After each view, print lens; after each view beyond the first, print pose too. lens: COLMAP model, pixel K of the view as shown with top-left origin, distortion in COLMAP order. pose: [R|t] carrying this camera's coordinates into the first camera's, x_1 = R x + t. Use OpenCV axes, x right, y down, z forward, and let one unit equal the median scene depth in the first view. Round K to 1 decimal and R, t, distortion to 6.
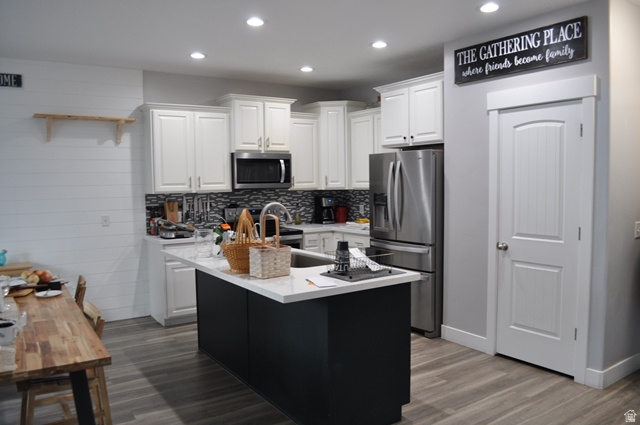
lens RADIAL K [[505.2, 0, 326.2], [0, 505.2, 210.4], [0, 0, 1]] dist [-0.079636, 0.007419]
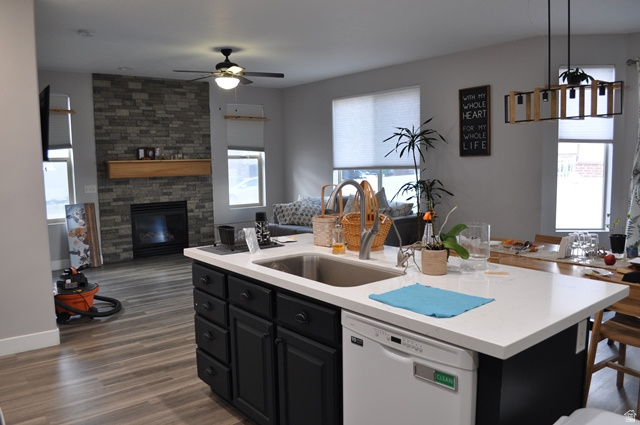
lens RADIAL K [[505.2, 0, 320.8], [0, 505.2, 212.8], [0, 0, 1]] dist [-0.079636, 0.007419]
pose [[-0.997096, 0.031907, -0.069148, -0.011124], [0.019986, 0.985808, 0.166681, -0.070388], [0.073485, 0.164815, -0.983583, 1.302078]]
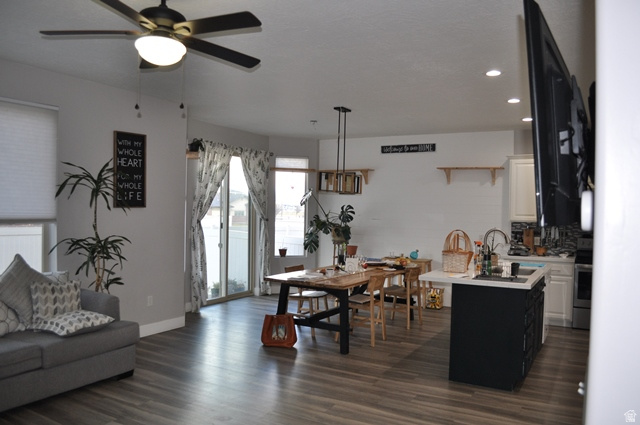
lens RADIAL K [[505.2, 0, 314.2], [0, 505.2, 213.9], [0, 0, 1]] dist [-0.079636, 0.007419]
pose [[0.429973, 0.034872, -0.902168, 0.743665], [-0.081451, 0.996677, -0.000294, -0.011739], [0.899160, 0.073609, 0.431384, -0.070457]]
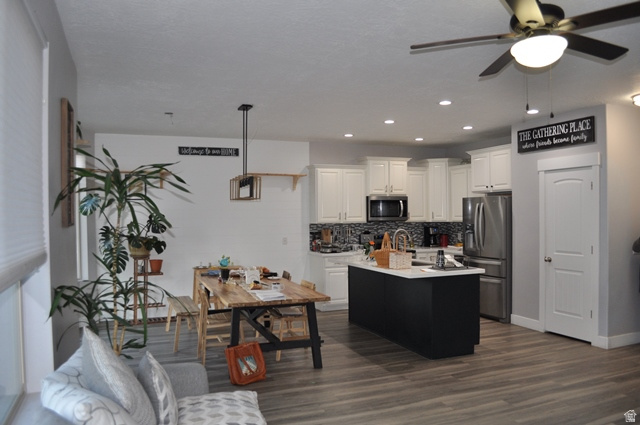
lens RADIAL K [[505.2, 0, 320.1], [0, 505.2, 214.3], [0, 0, 1]] dist [-0.079636, 0.007419]
pose [[0.974924, 0.004884, -0.222486, 0.007596], [-0.017389, 0.998374, -0.054283, 0.024991], [0.221859, 0.056791, 0.973423, -0.564281]]
